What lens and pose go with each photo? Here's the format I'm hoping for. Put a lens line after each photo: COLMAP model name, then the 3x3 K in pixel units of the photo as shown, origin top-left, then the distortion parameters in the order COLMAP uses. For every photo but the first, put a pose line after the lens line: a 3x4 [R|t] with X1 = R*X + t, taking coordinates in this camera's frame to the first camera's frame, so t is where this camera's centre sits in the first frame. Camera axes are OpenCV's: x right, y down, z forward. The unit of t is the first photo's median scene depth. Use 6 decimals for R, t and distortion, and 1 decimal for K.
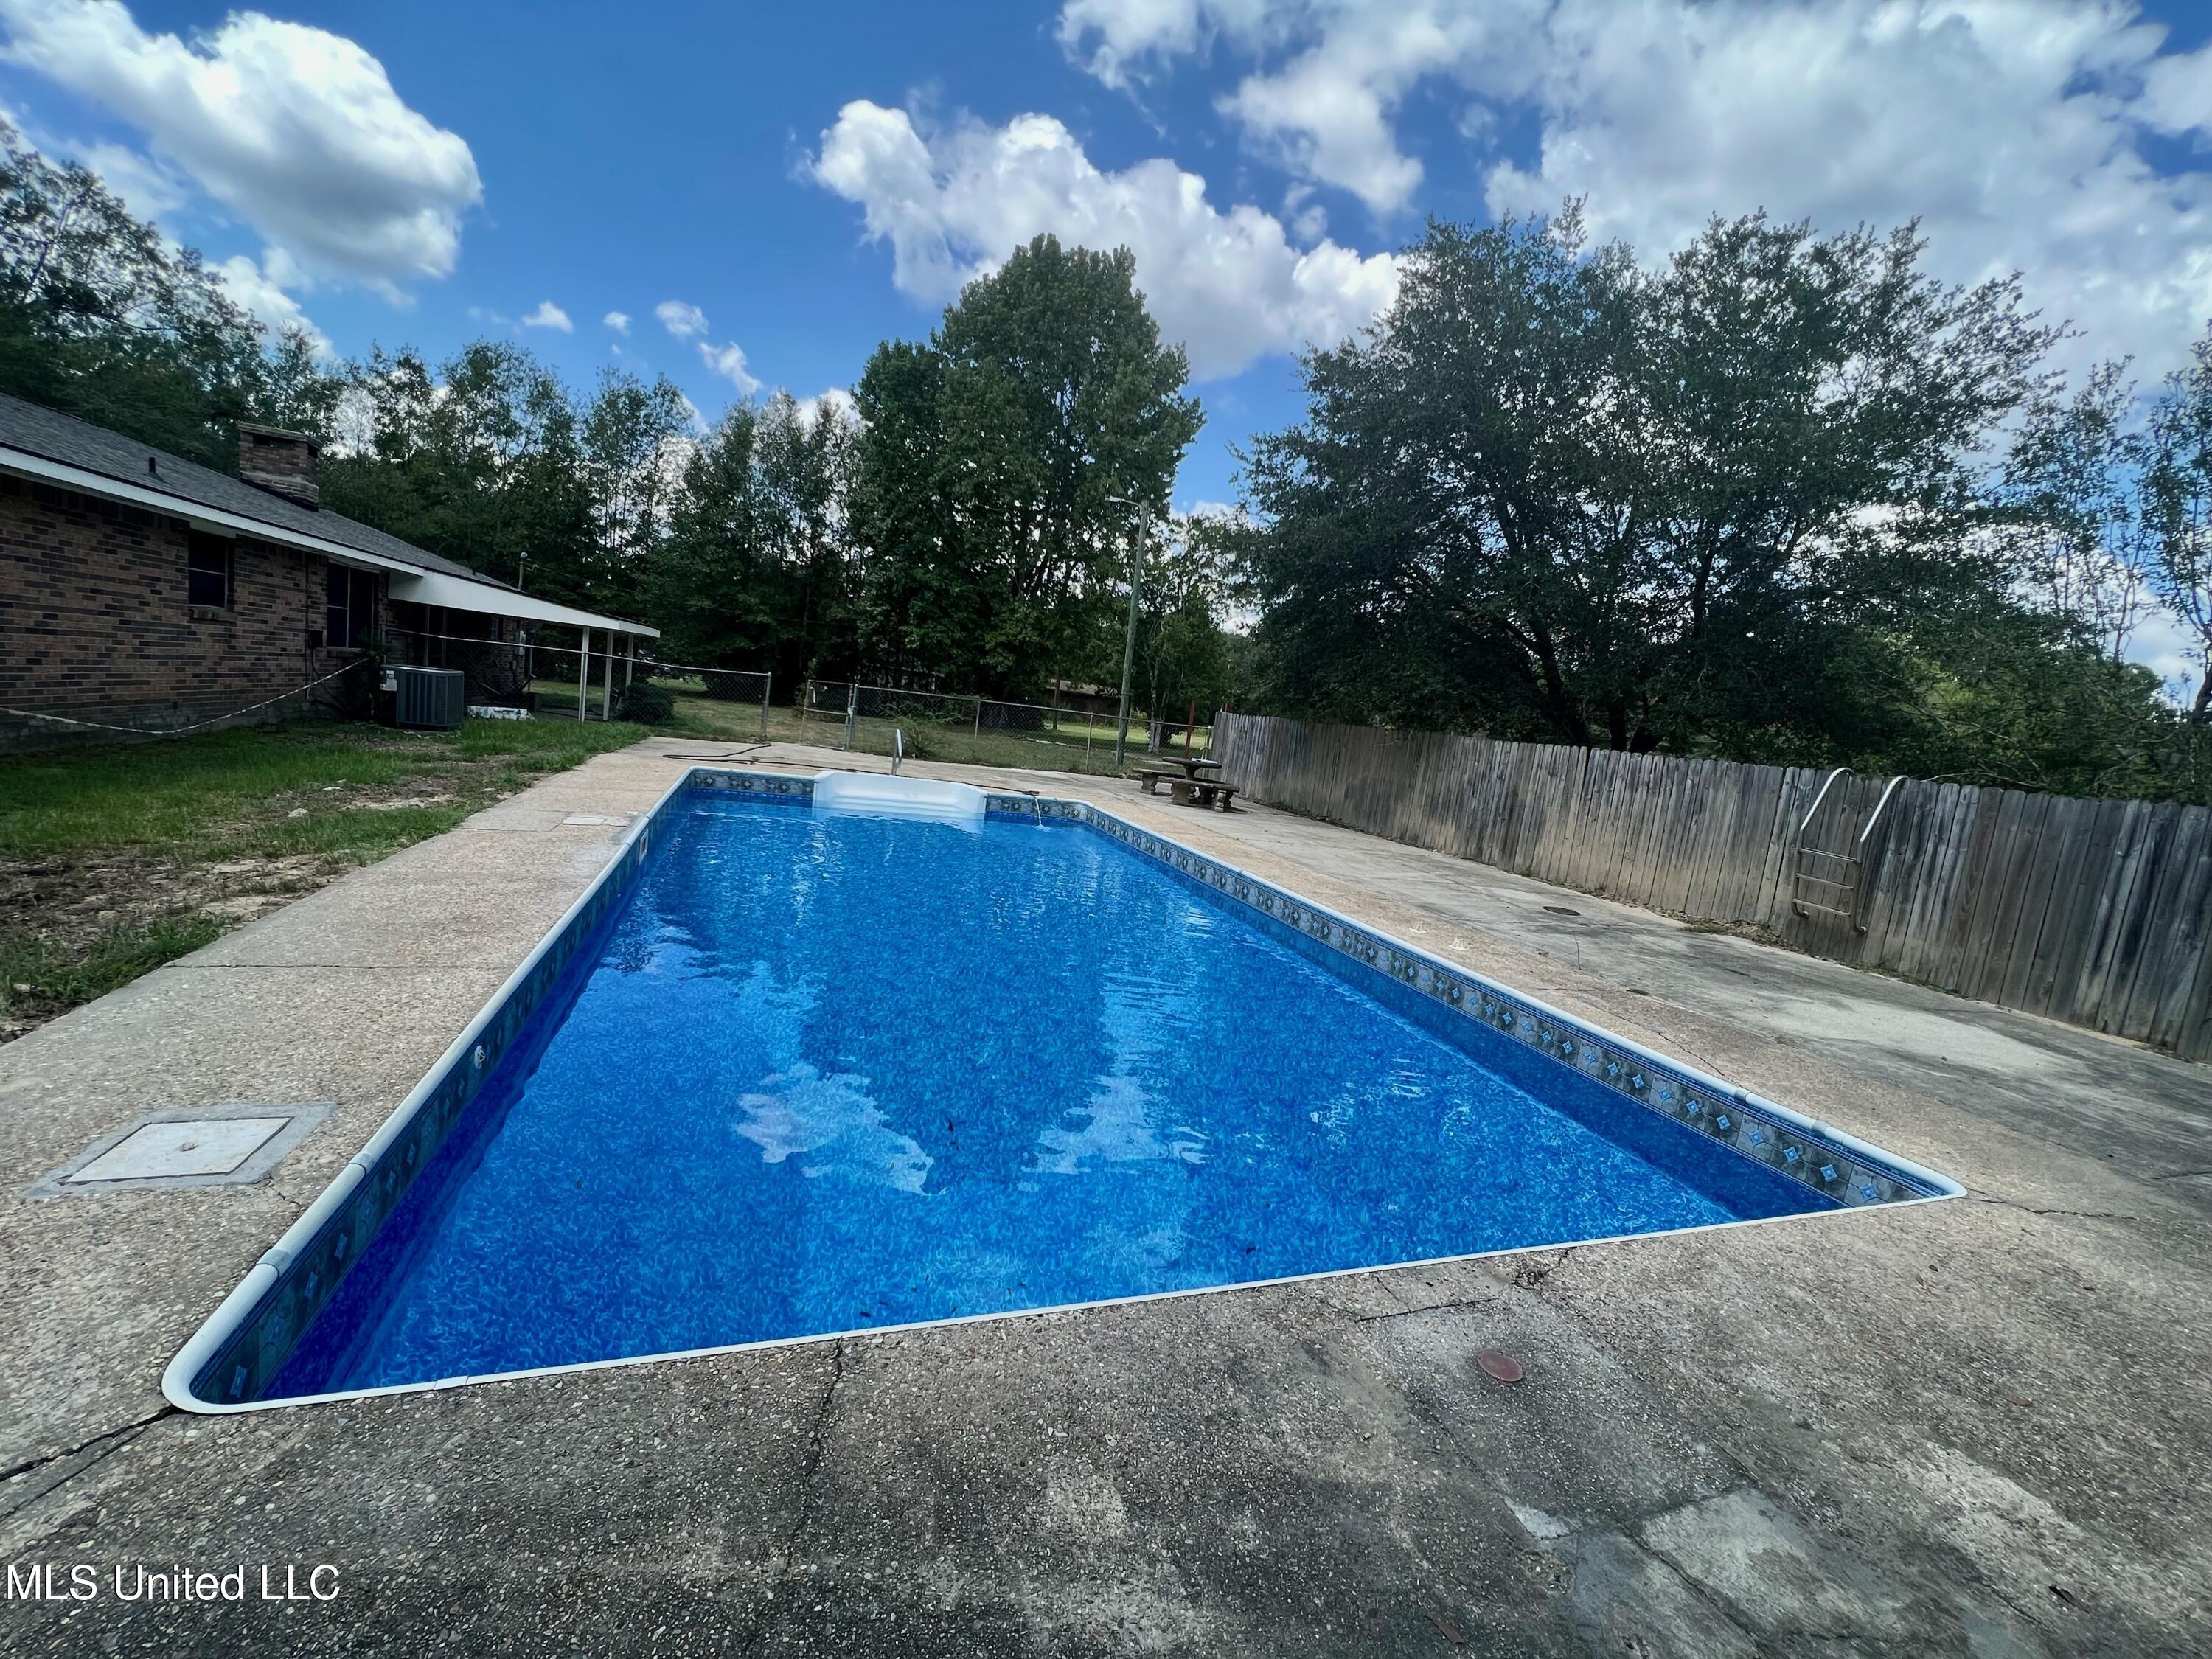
lens RADIAL K [[896.8, 0, 1102.9], [0, 896.8, 823.5], [0, 0, 1]] dist [0.001306, -0.000028]
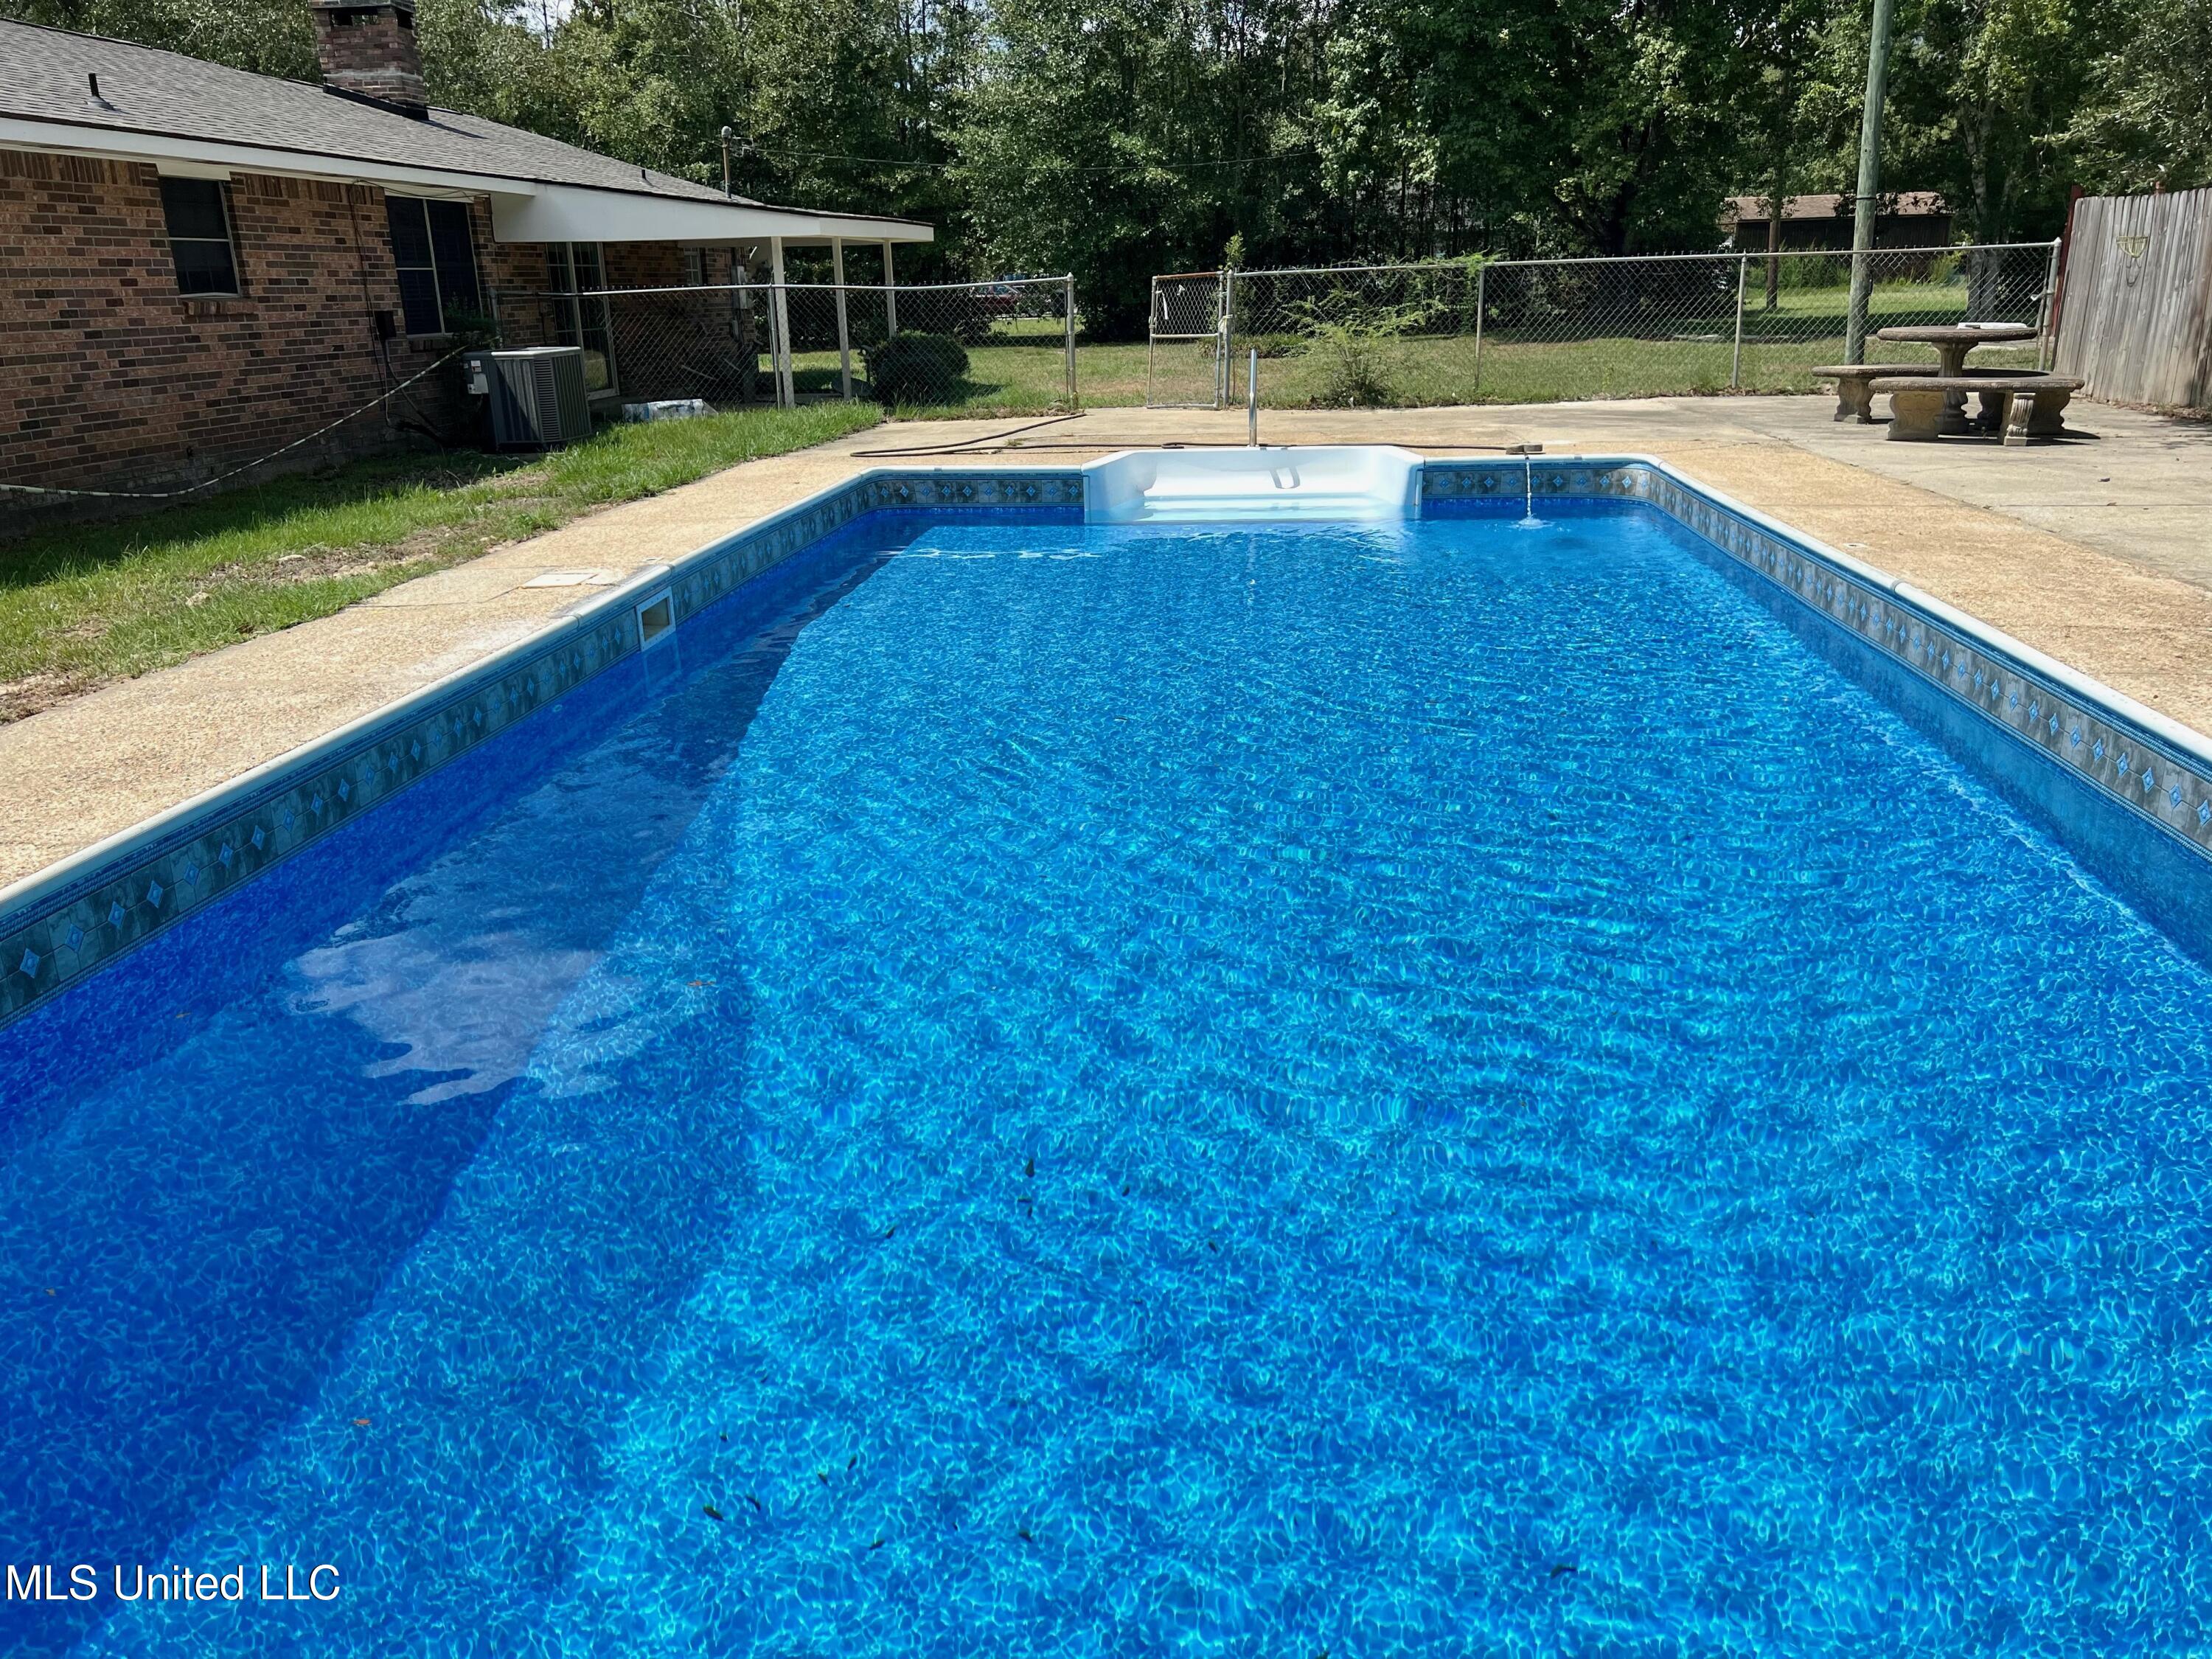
lens RADIAL K [[1674.4, 0, 1111.5], [0, 1674.4, 831.0], [0, 0, 1]] dist [0.035830, -0.018211]
pose [[0.894980, -0.007044, -0.446050, 0.125174], [0.082967, 0.985059, 0.150913, 0.012194], [0.438323, -0.172072, 0.882193, 0.098922]]
